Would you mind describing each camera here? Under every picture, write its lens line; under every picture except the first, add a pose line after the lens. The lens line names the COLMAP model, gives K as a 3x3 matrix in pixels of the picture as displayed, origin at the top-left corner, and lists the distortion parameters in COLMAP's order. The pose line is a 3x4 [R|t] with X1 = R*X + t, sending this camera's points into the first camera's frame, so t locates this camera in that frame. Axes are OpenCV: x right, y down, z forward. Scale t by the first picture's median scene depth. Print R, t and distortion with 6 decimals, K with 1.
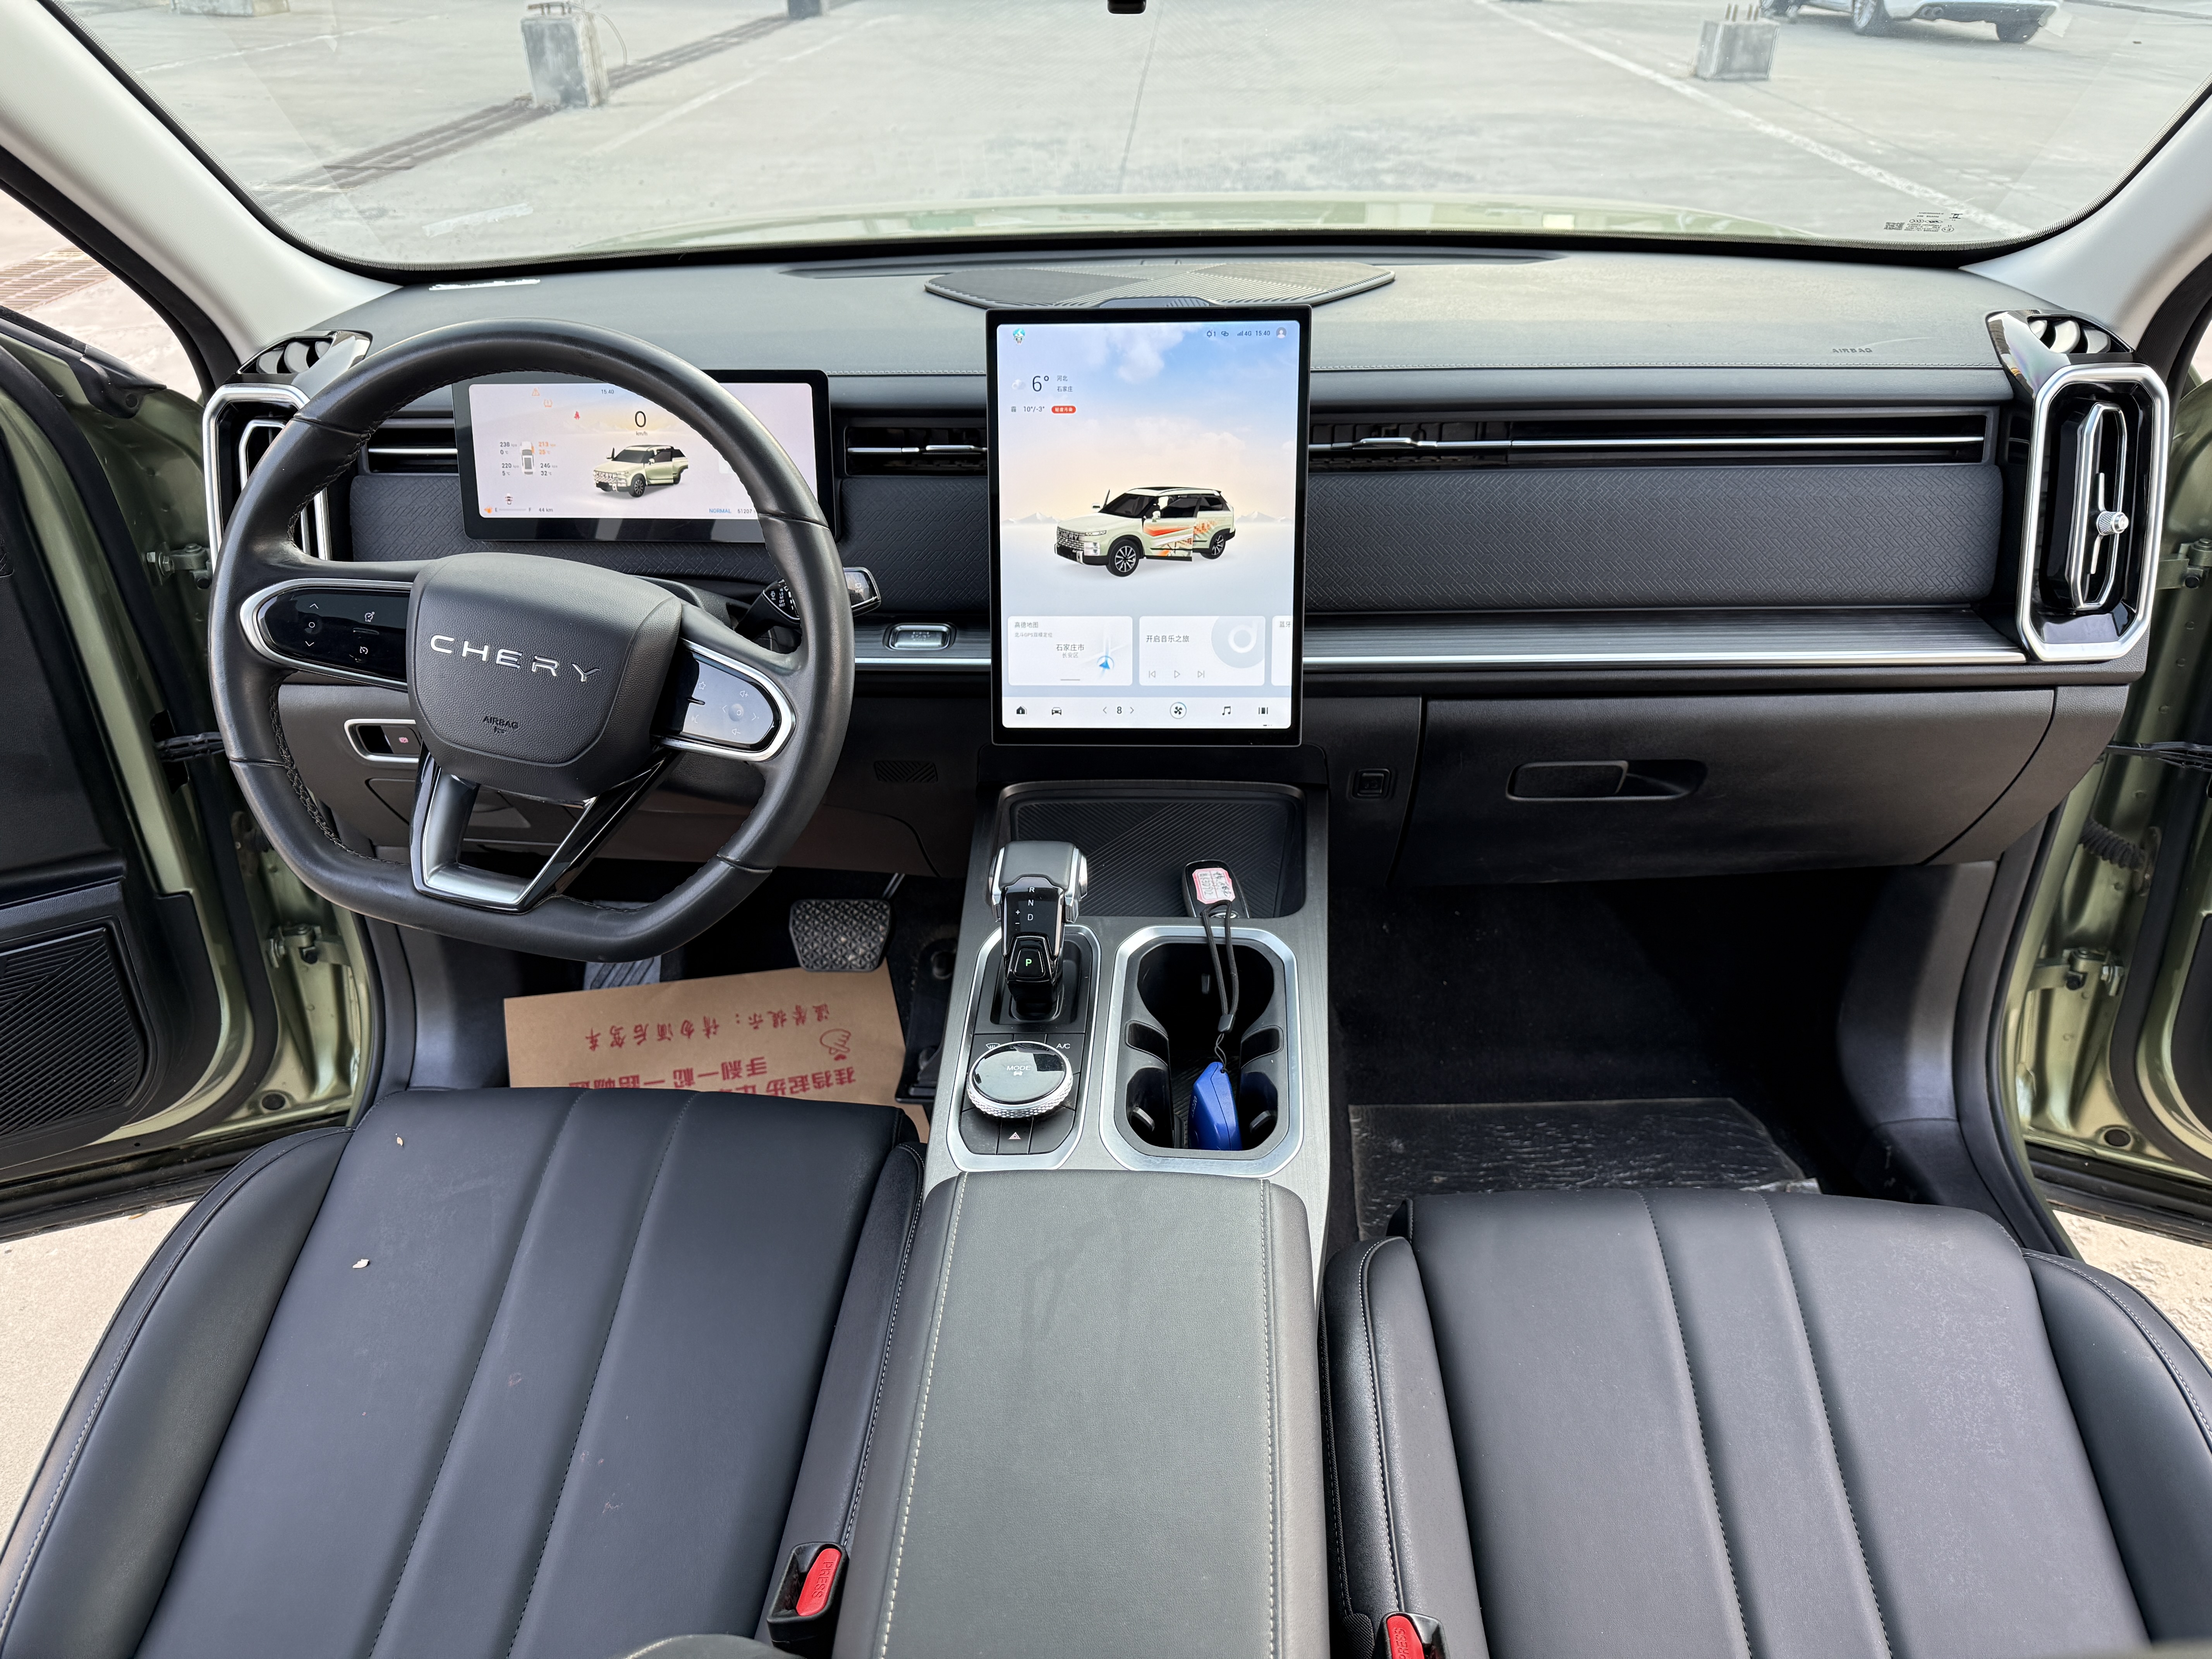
lens RADIAL K [[1584.4, 0, 1115.3], [0, 1584.4, 815.9], [0, 0, 1]] dist [0.019902, -0.037519]
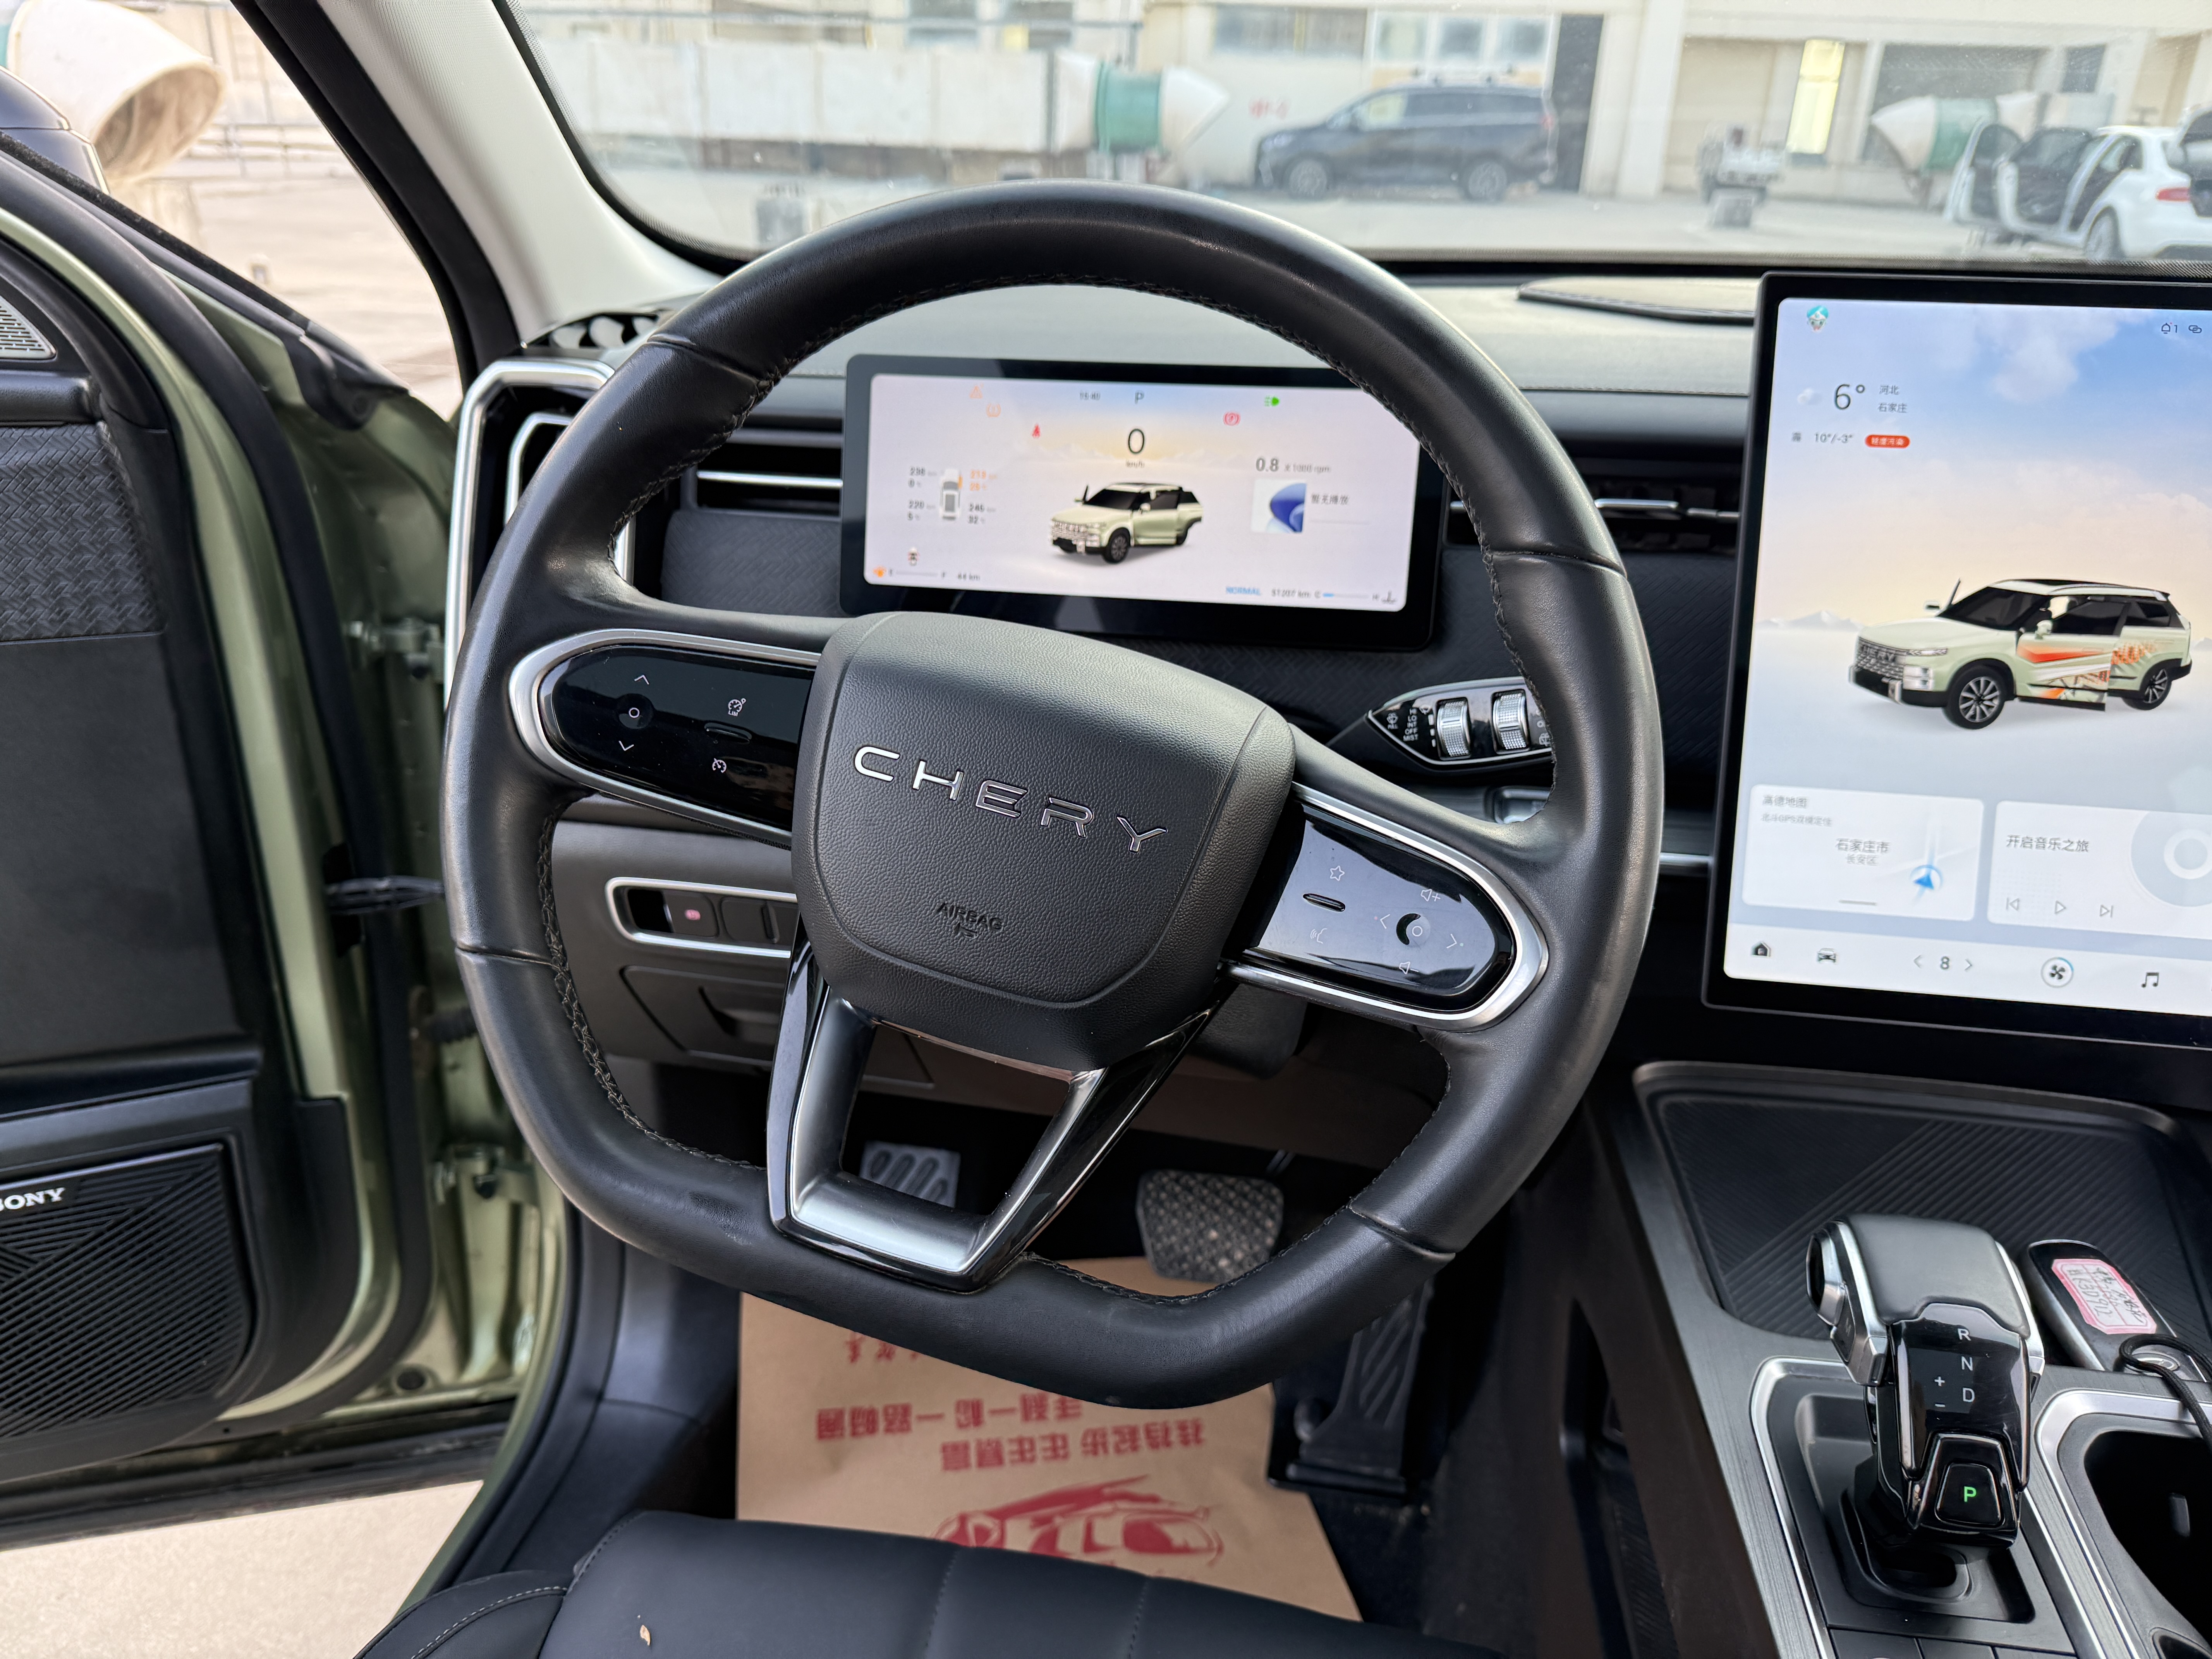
lens RADIAL K [[1584.4, 0, 1084.7], [0, 1584.4, 824.1], [0, 0, 1]] dist [0.019902, -0.037519]
pose [[0.992823, 0.071794, -0.095643, -0.261350], [-0.082183, 0.990581, -0.109525, -0.030574], [0.086879, 0.116599, 0.989372, 0.418878]]
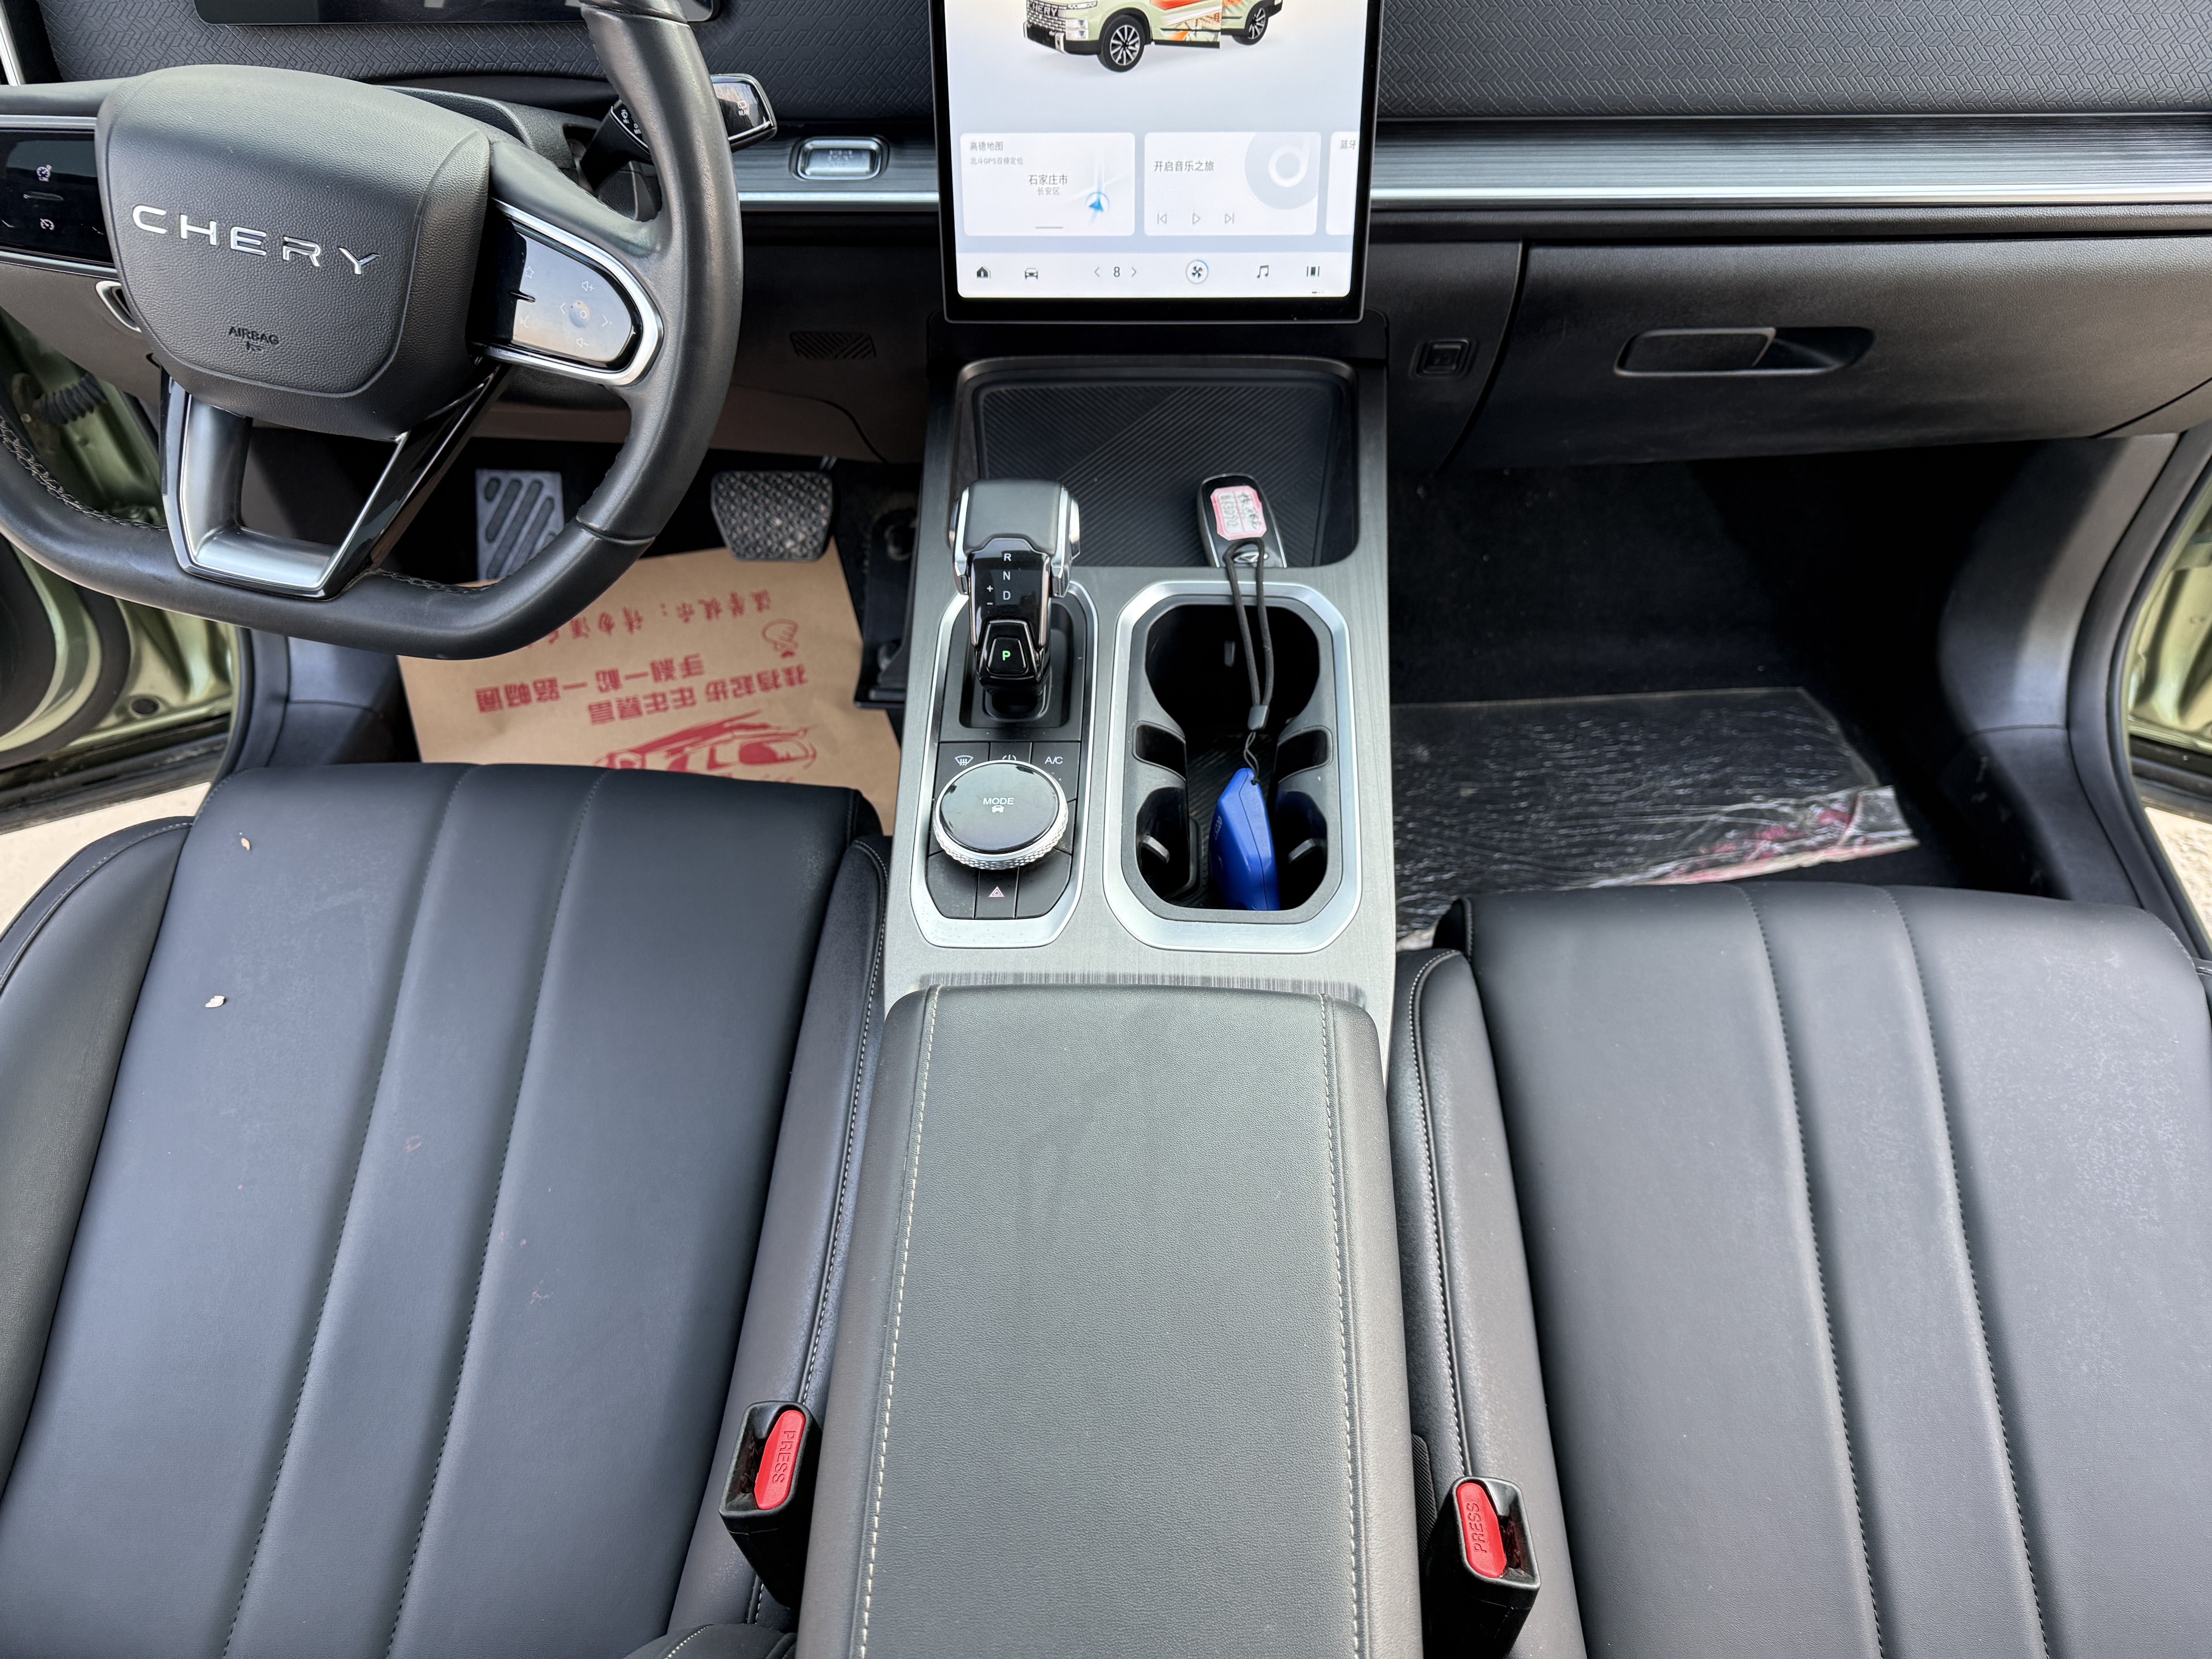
lens RADIAL K [[1584.4, 0, 1105.3], [0, 1584.4, 827.5], [0, 0, 1]] dist [0.019902, -0.037519]
pose [[0.999870, -0.012074, 0.010729, -0.014182], [0.007736, 0.941076, 0.338106, -0.076927], [-0.014179, -0.337979, 0.941047, 0.222391]]
